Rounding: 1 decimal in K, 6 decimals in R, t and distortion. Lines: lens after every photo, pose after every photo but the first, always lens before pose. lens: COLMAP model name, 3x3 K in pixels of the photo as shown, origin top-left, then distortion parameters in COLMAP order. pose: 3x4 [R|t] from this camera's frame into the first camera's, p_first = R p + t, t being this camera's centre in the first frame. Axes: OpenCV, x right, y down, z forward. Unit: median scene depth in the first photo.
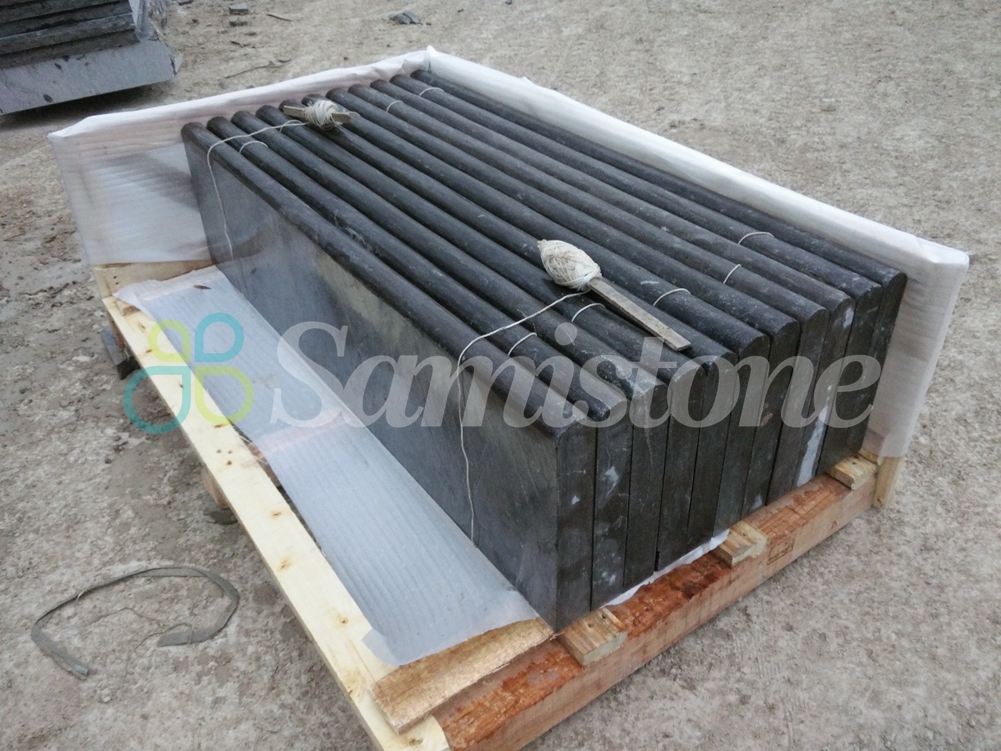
lens RADIAL K [[858.0, 0, 504.5], [0, 858.0, 356.9], [0, 0, 1]] dist [-0.014278, -0.010501]
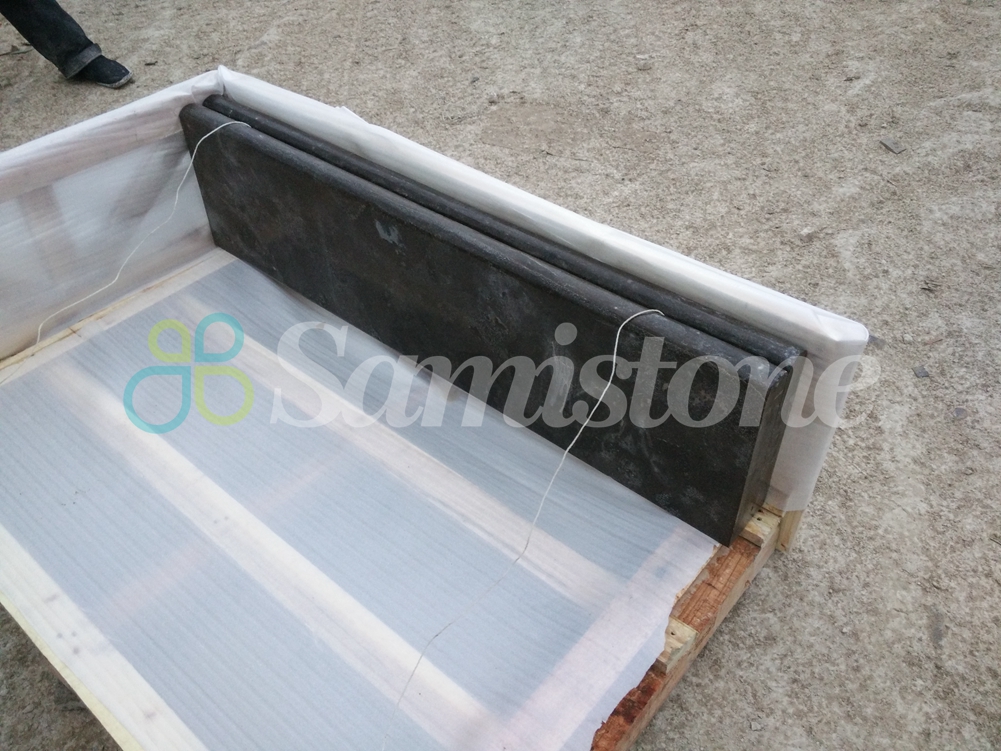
lens RADIAL K [[848.9, 0, 511.9], [0, 848.9, 355.2], [0, 0, 1]] dist [-0.014825, -0.000133]
pose [[0.966567, -0.153719, 0.205230, -0.031348], [0.131556, 0.984301, 0.117662, -0.186809], [-0.220095, -0.086729, 0.971615, 0.117005]]
